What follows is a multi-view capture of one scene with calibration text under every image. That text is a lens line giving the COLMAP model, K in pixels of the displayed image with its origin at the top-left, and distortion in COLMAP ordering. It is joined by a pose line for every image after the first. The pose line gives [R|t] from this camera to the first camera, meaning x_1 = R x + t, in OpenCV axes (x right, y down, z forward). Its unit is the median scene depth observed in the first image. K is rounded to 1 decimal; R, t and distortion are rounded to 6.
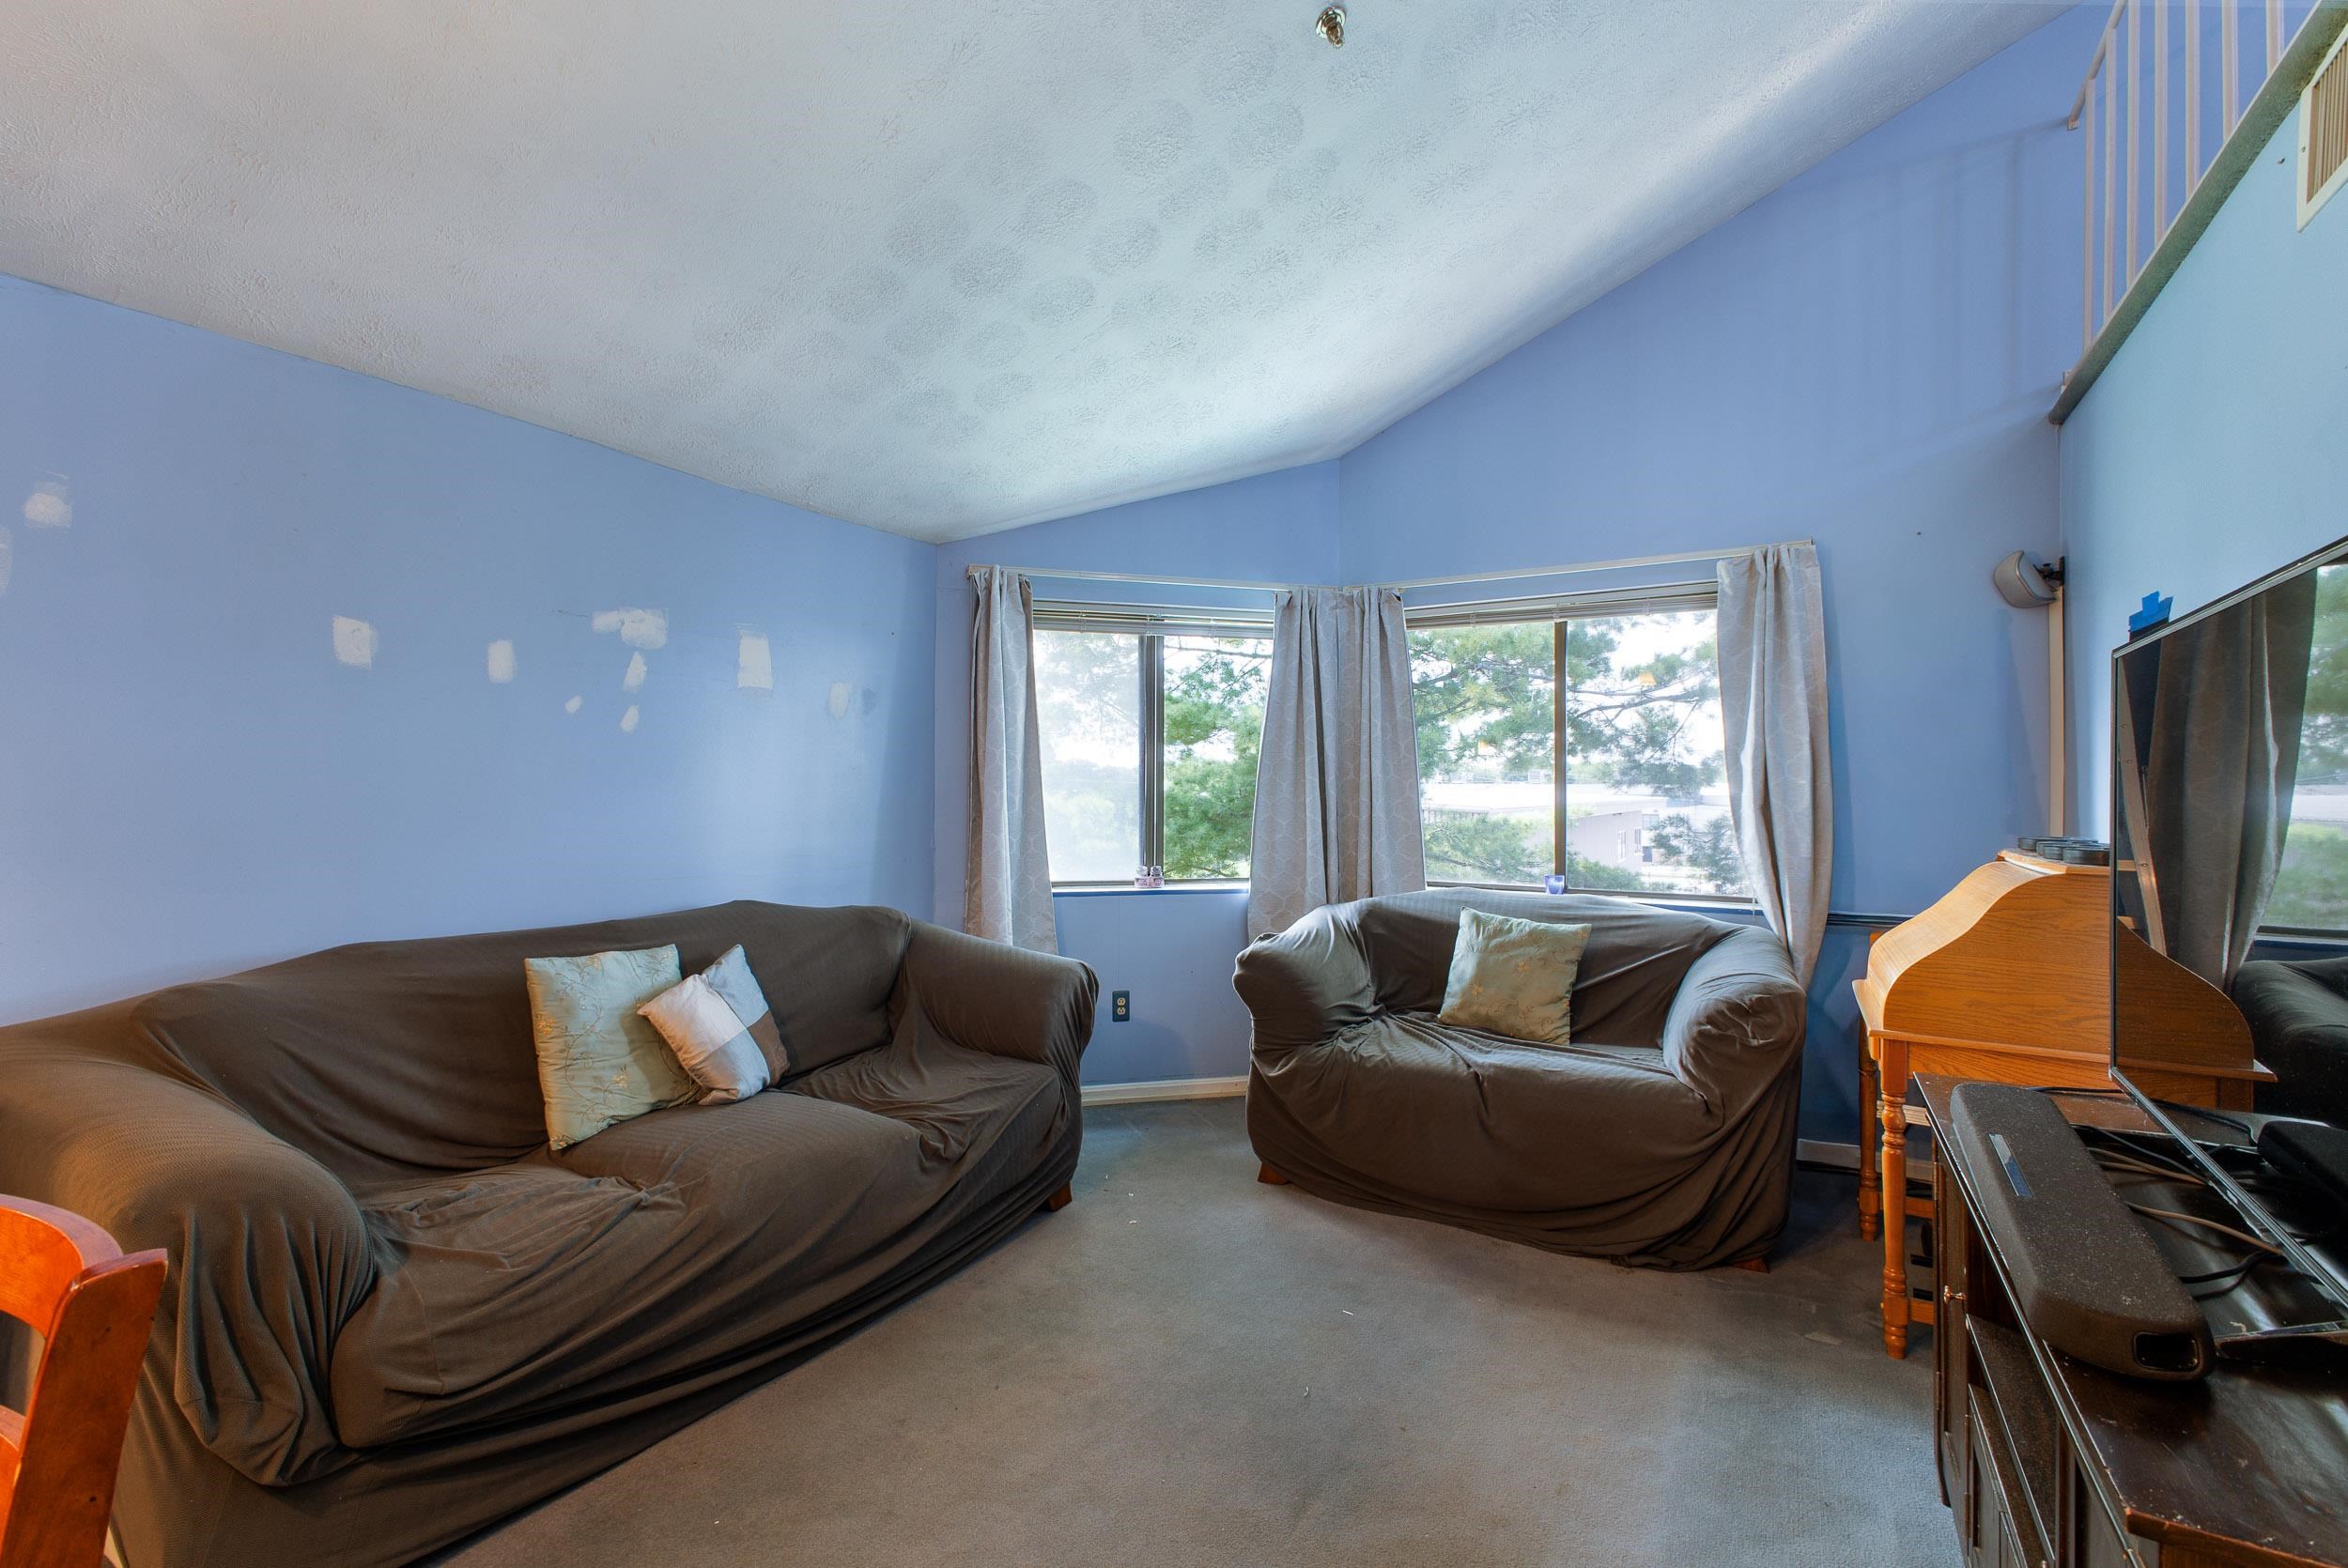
lens RADIAL K [[1029.9, 0, 1170.4], [0, 1029.9, 780.5], [0, 0, 1]] dist [0.010551, -0.000285]
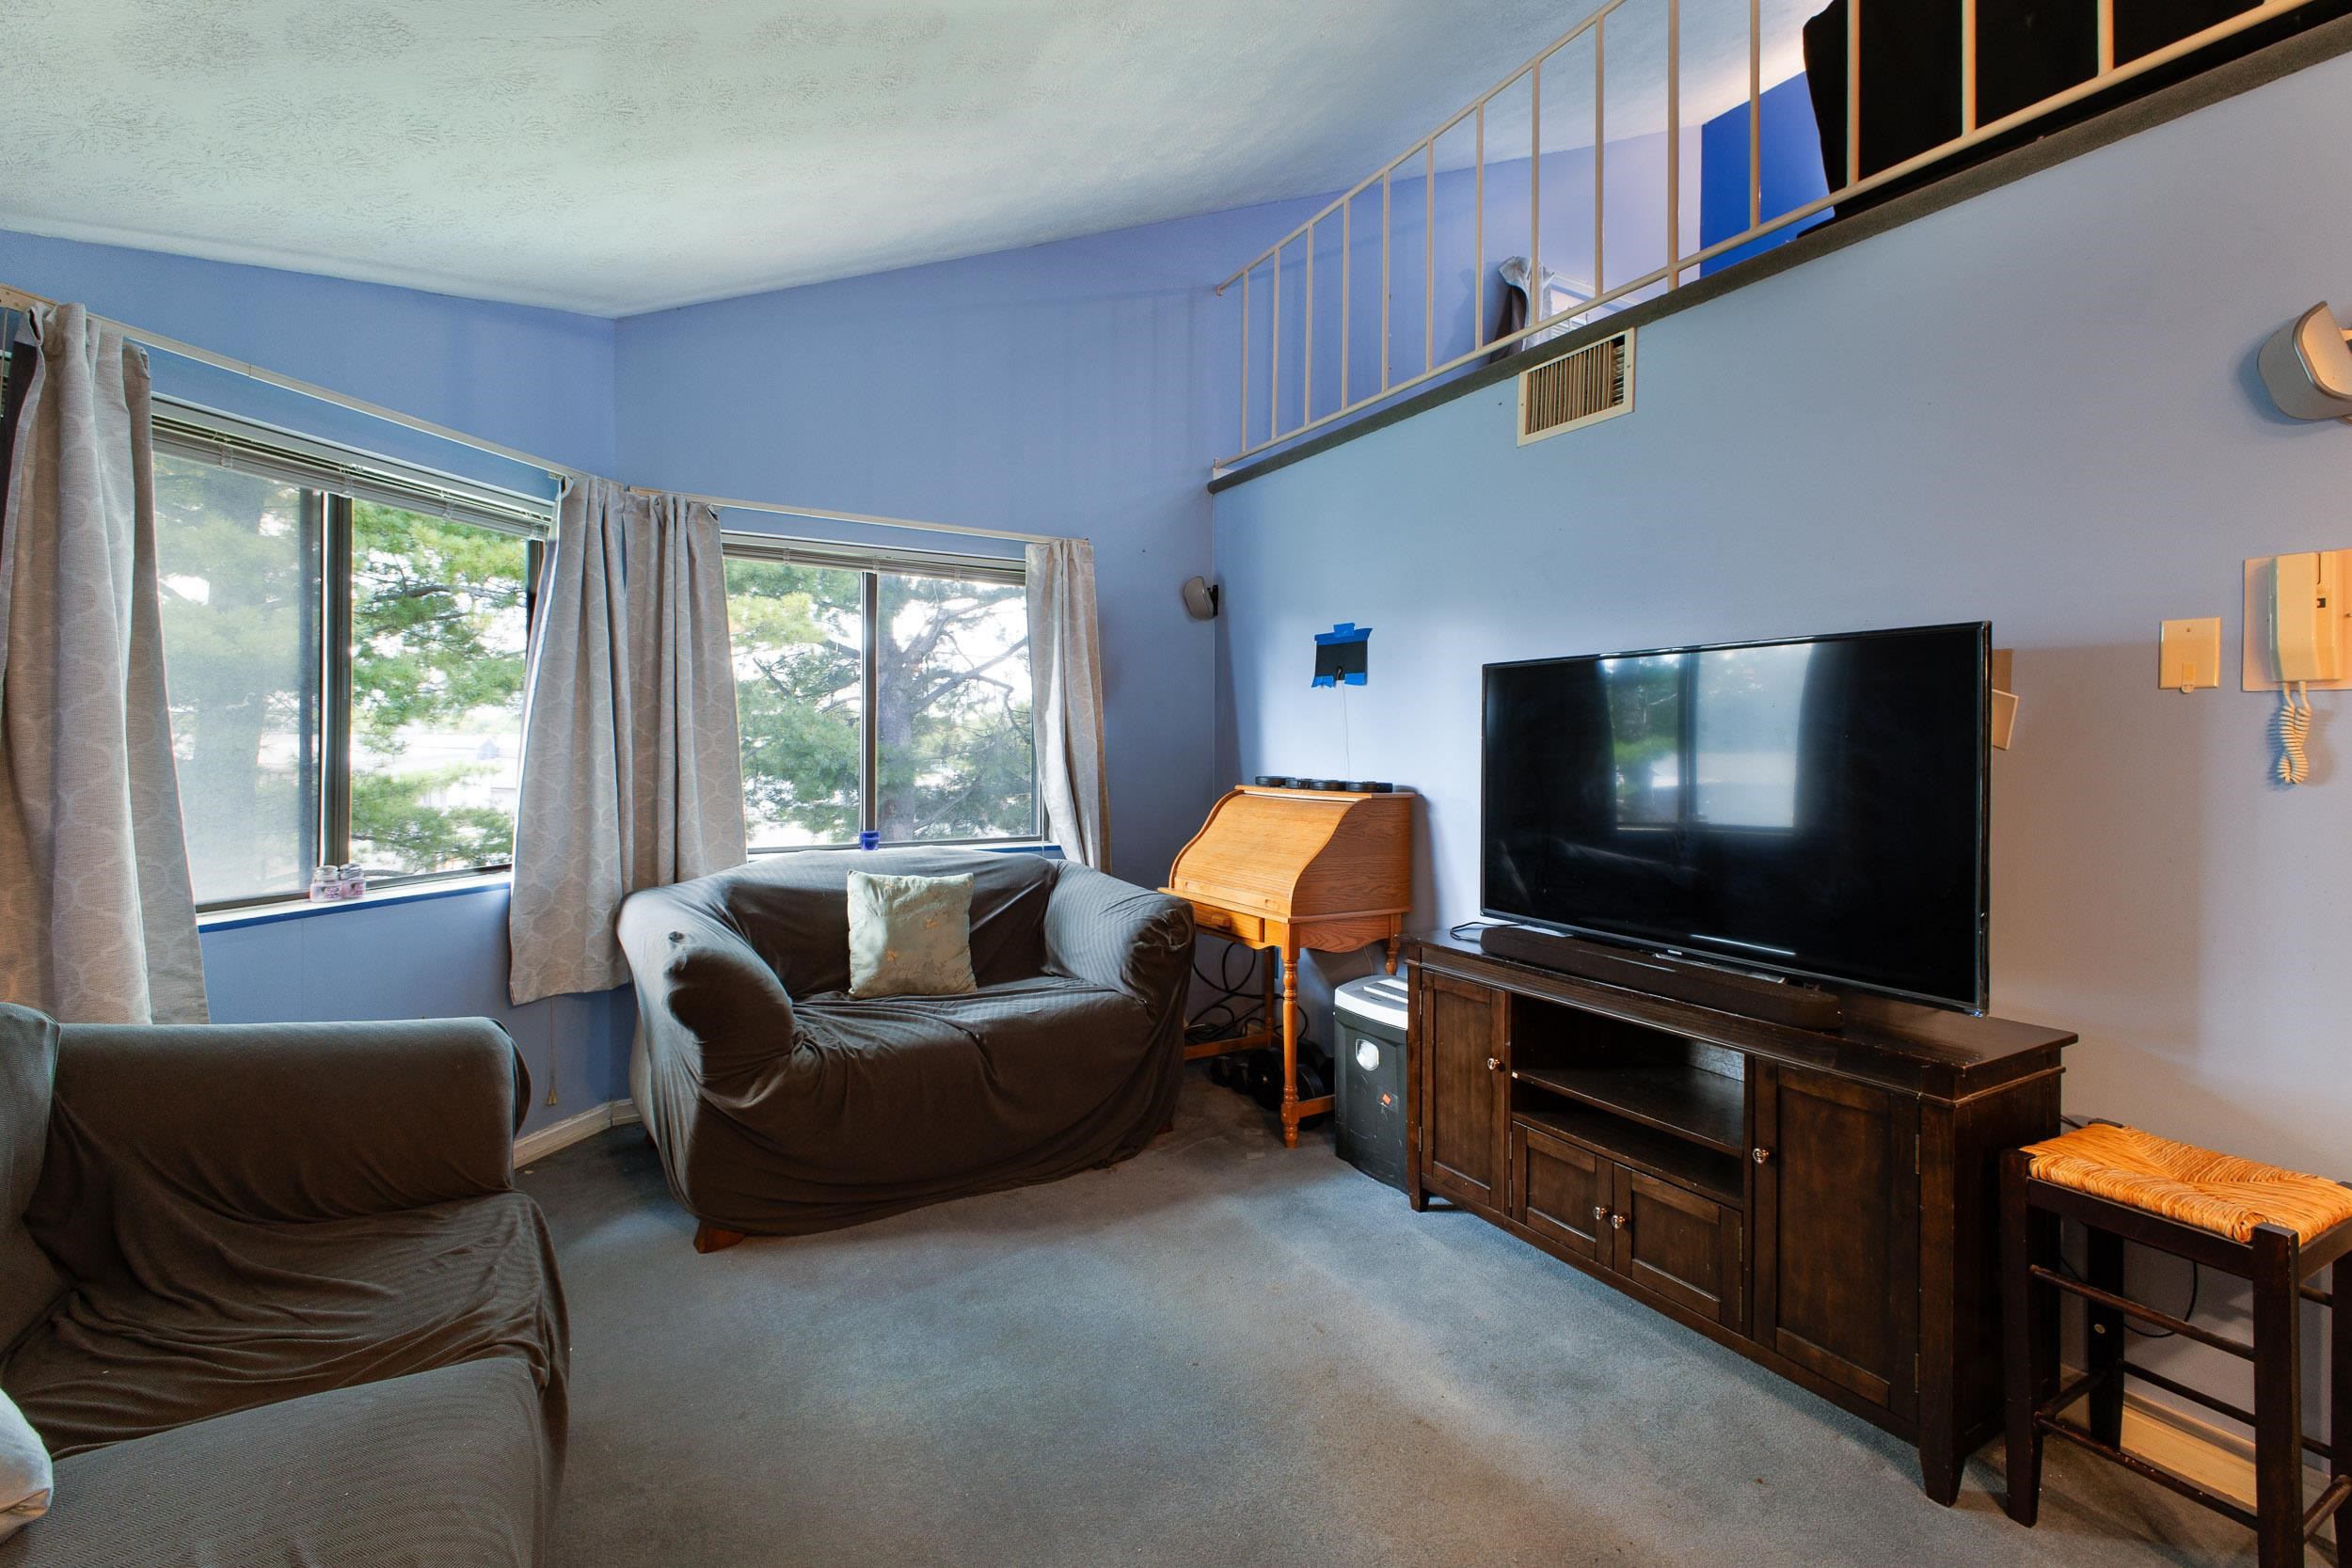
lens RADIAL K [[1037.1, 0, 1189.5], [0, 1037.1, 740.4], [0, 0, 1]] dist [-0.000804, -0.000107]
pose [[0.479185, 0.003279, 0.877708, -0.408598], [-0.009481, 0.999954, 0.001441, 0.001429], [-0.877663, -0.009012, 0.479194, 0.304680]]
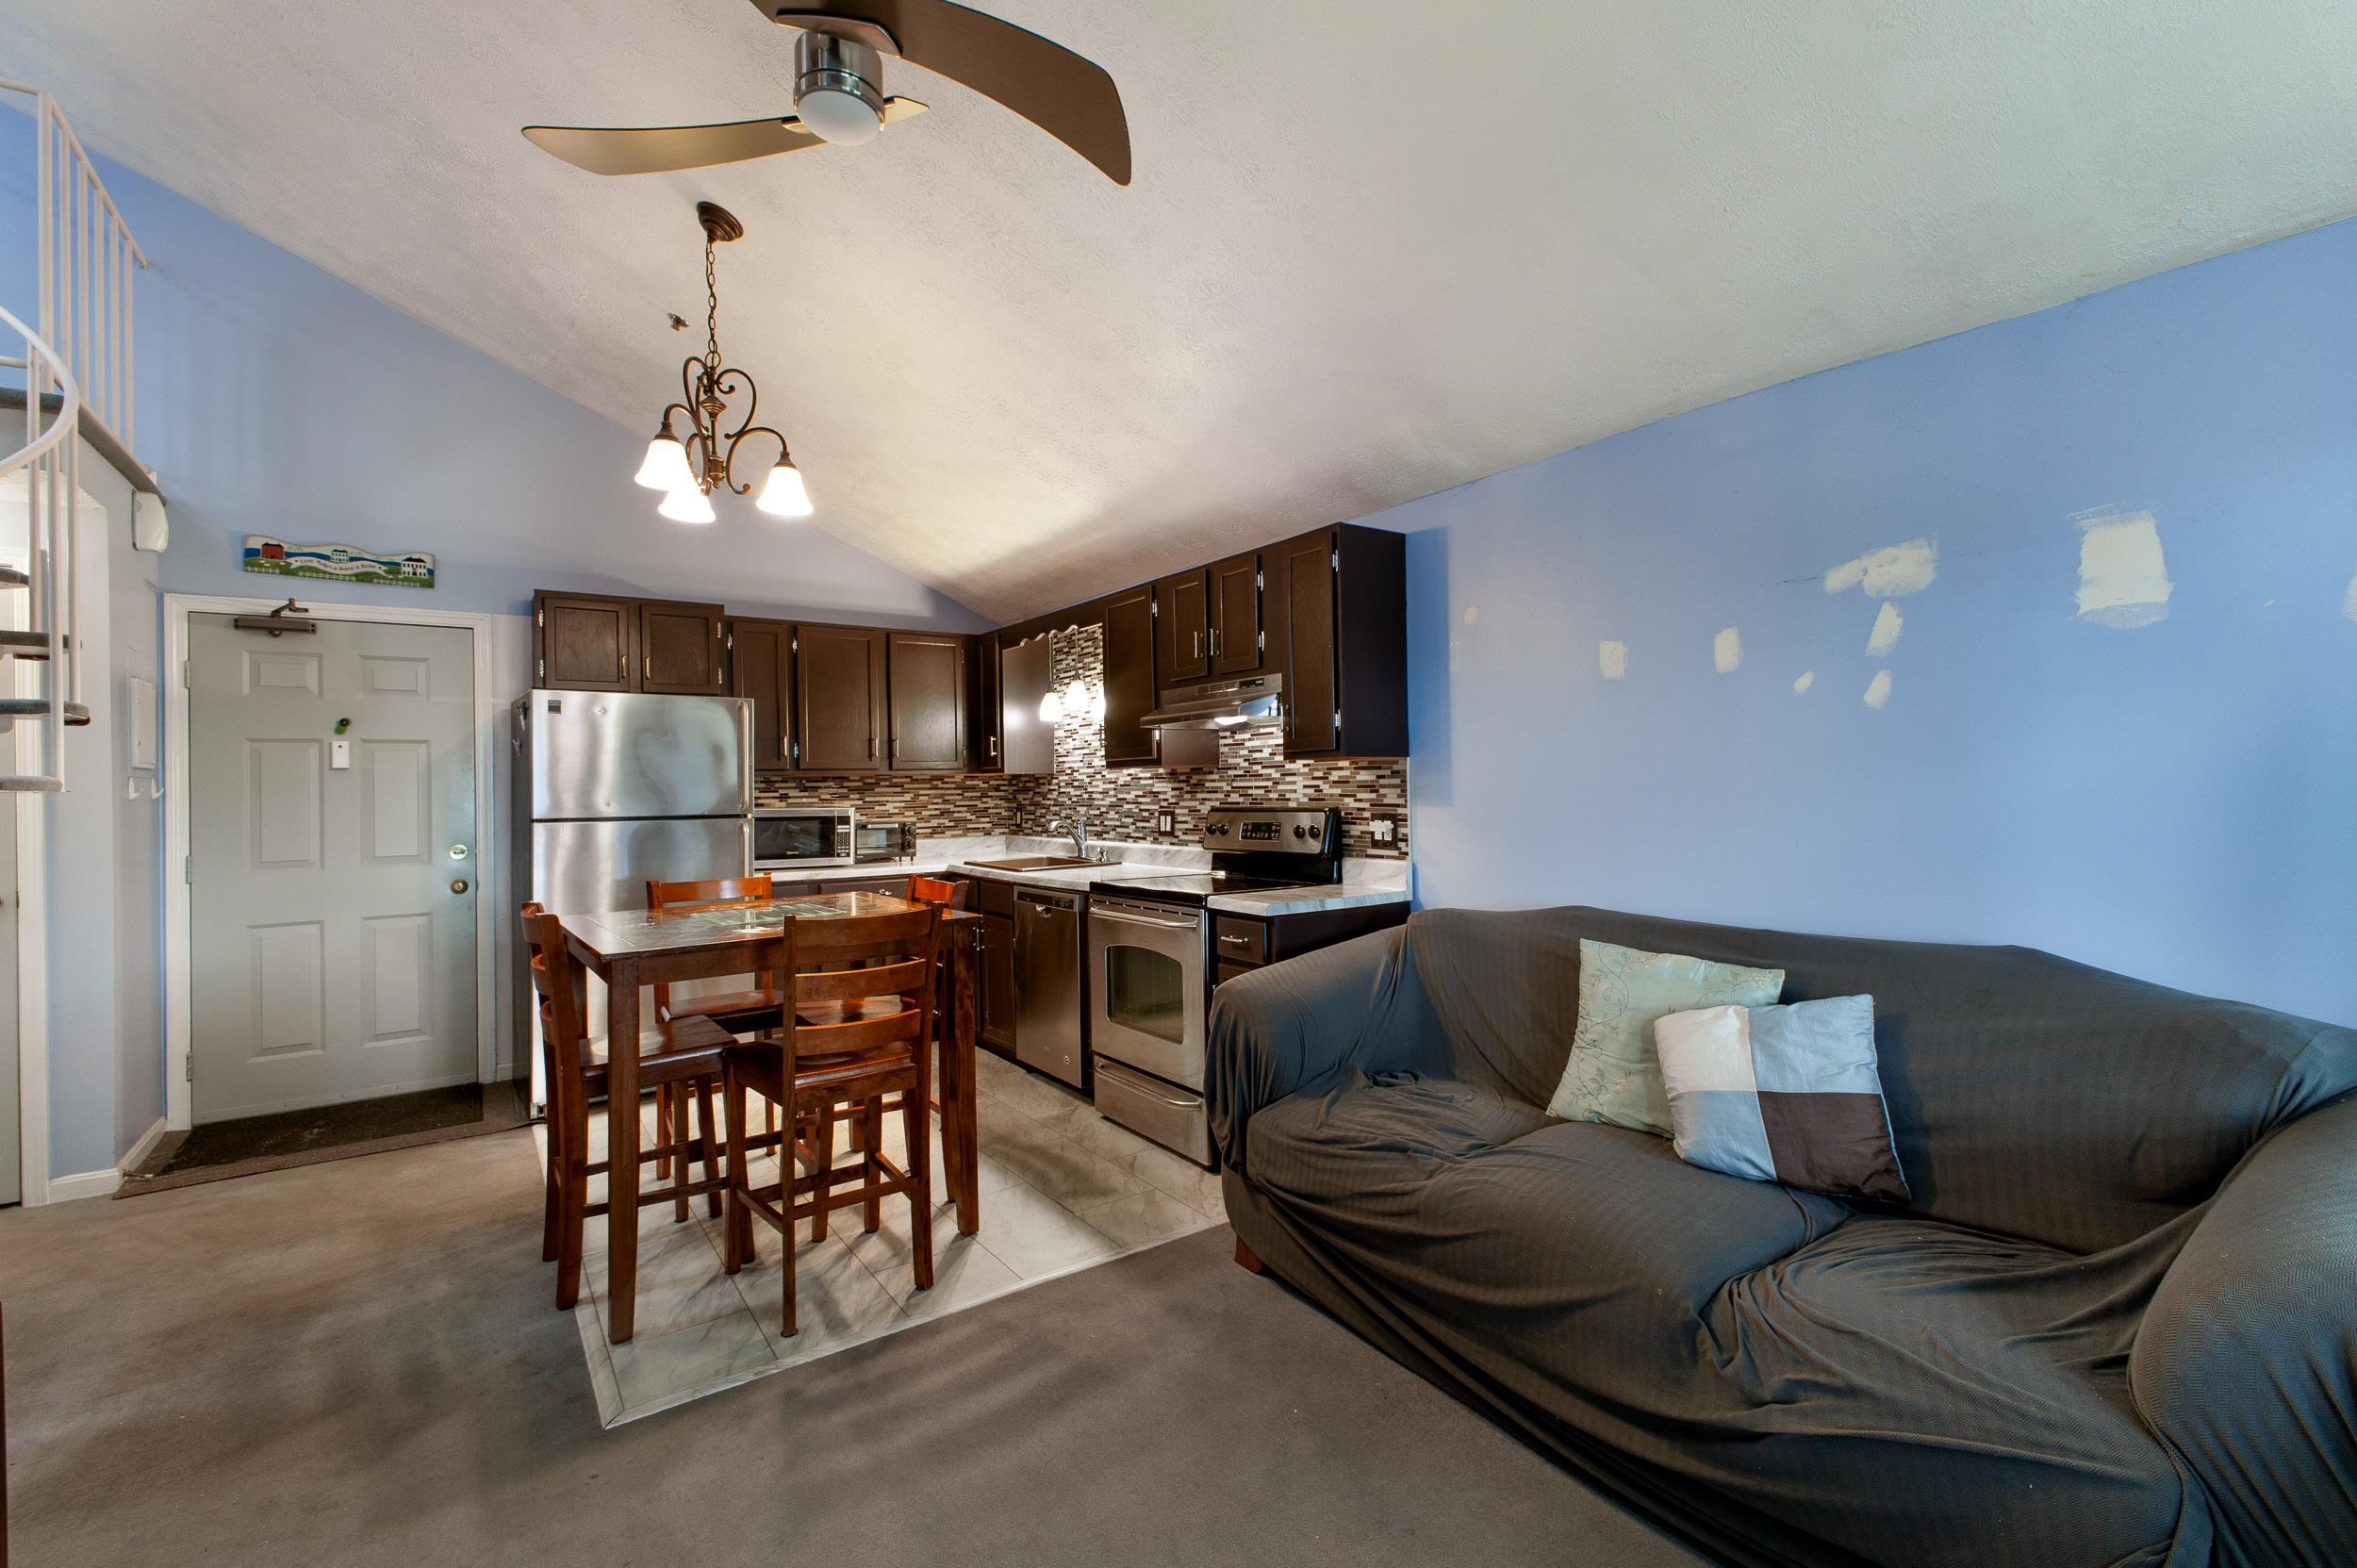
lens RADIAL K [[1034.3, 0, 1188.3], [0, 1034.3, 774.8], [0, 0, 1]] dist [0.009287, 0.000041]
pose [[-0.404220, -0.005174, -0.914647, 0.357718], [0.021078, 0.999666, -0.014970, 0.005559], [0.914419, -0.025330, -0.403976, 0.711461]]
